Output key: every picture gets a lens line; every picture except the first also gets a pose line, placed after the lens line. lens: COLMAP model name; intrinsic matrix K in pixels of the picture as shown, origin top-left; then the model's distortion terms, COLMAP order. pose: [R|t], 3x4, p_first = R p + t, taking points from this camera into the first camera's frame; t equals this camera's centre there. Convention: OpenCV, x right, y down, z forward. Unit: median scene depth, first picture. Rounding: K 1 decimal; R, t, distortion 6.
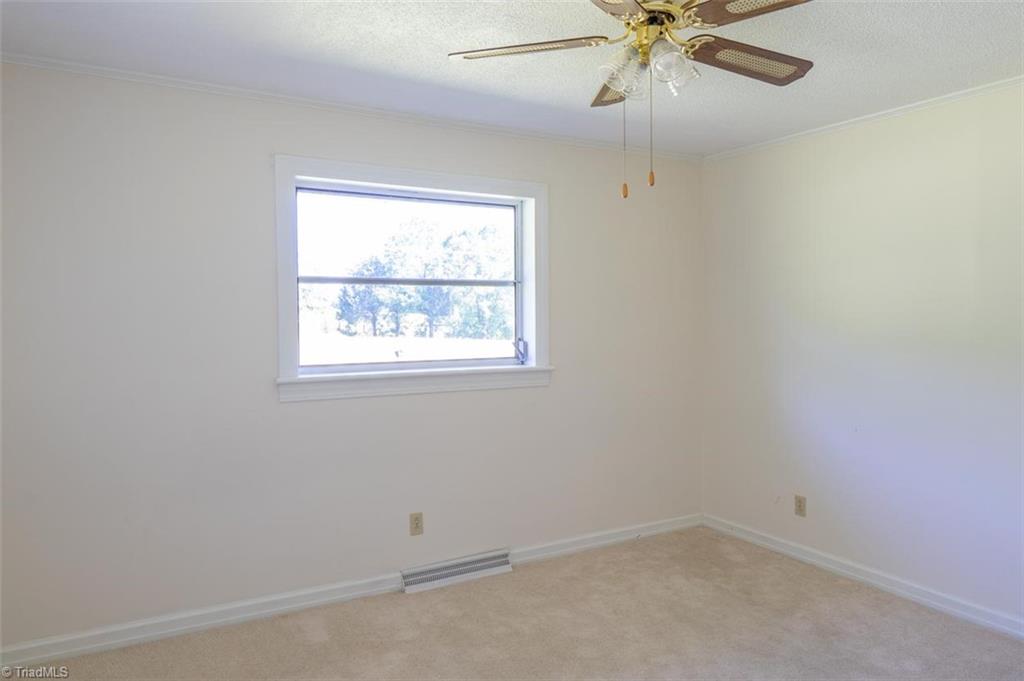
lens RADIAL K [[711.9, 0, 510.9], [0, 711.9, 344.0], [0, 0, 1]] dist [-0.003444, -0.001551]
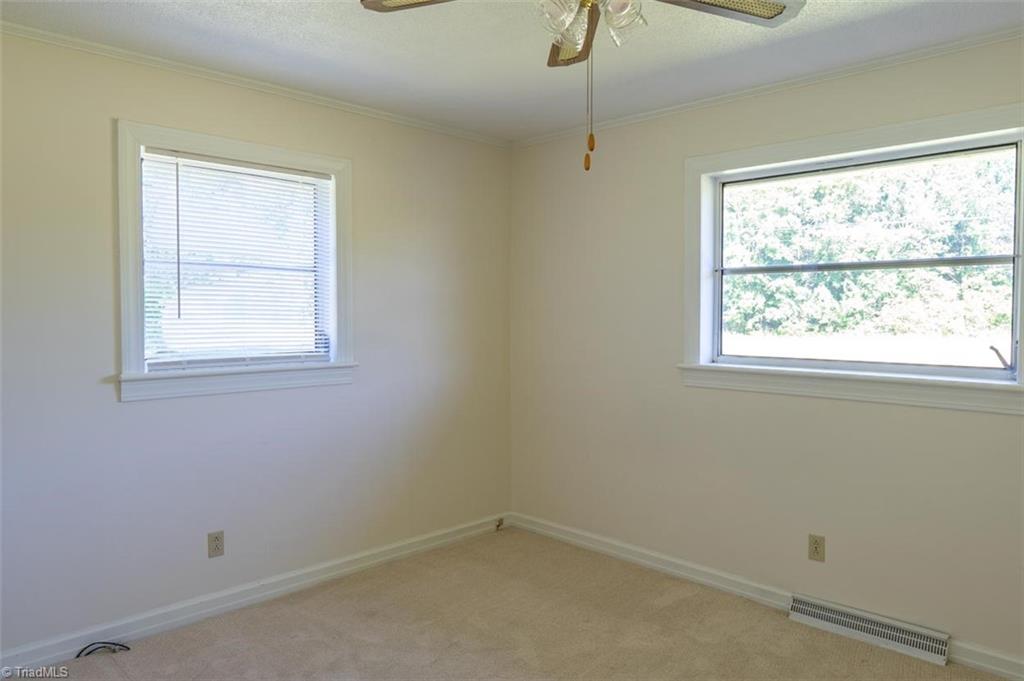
lens RADIAL K [[711.9, 0, 510.9], [0, 711.9, 344.0], [0, 0, 1]] dist [-0.003444, -0.001551]
pose [[0.247002, 0.051114, -0.967666, 0.609661], [-0.041053, 0.998263, 0.042252, -0.015700], [0.968145, 0.029289, 0.248671, 0.428312]]
